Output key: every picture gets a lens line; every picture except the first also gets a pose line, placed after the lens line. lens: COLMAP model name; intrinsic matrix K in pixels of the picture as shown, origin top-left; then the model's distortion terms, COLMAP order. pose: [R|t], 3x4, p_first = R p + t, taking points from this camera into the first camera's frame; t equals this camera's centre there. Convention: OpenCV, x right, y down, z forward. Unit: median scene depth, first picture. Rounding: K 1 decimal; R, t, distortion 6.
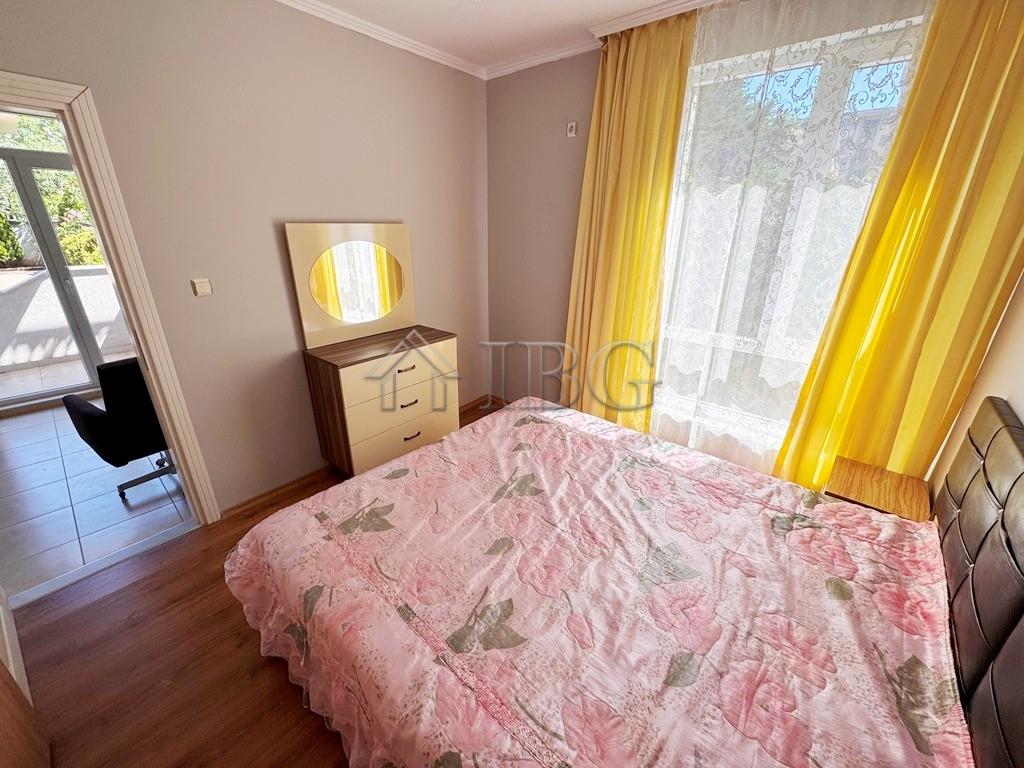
lens RADIAL K [[406.5, 0, 512.2], [0, 406.5, 380.8], [0, 0, 1]] dist [-0.004615, 0.000067]
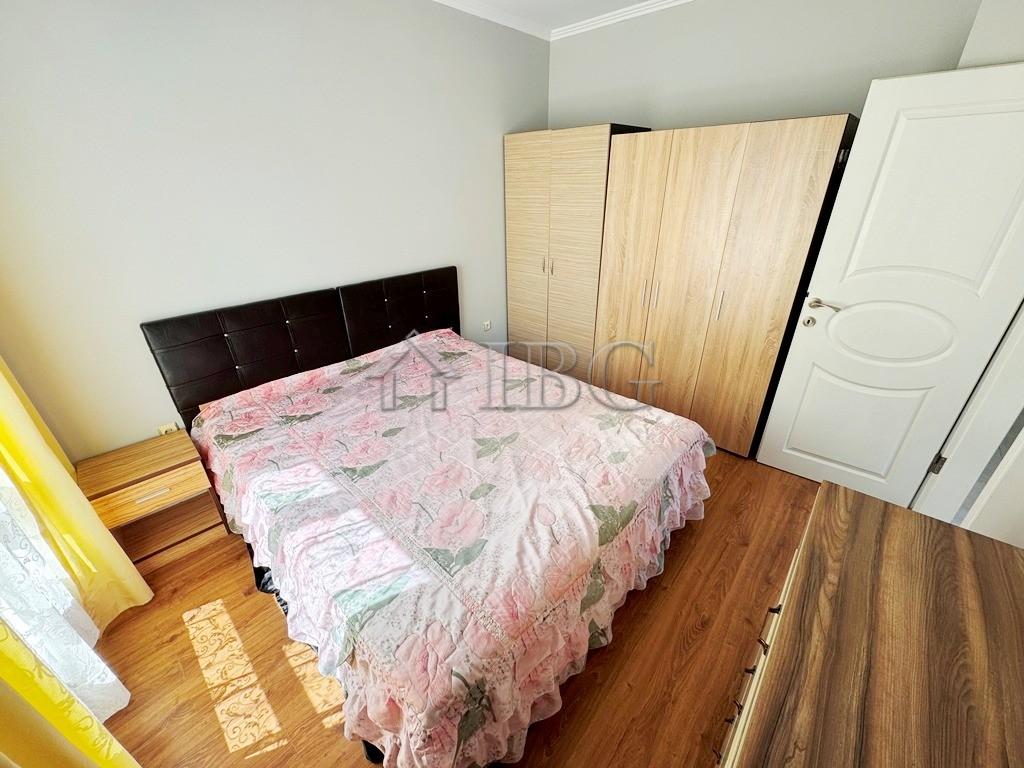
lens RADIAL K [[406.5, 0, 511.3], [0, 406.5, 383.0], [0, 0, 1]] dist [-0.004615, 0.000067]
pose [[-0.999244, -0.012494, 0.036807, -0.069765], [0.018845, 0.672468, 0.739886, -0.674036], [-0.033995, 0.740020, -0.671725, 1.691173]]
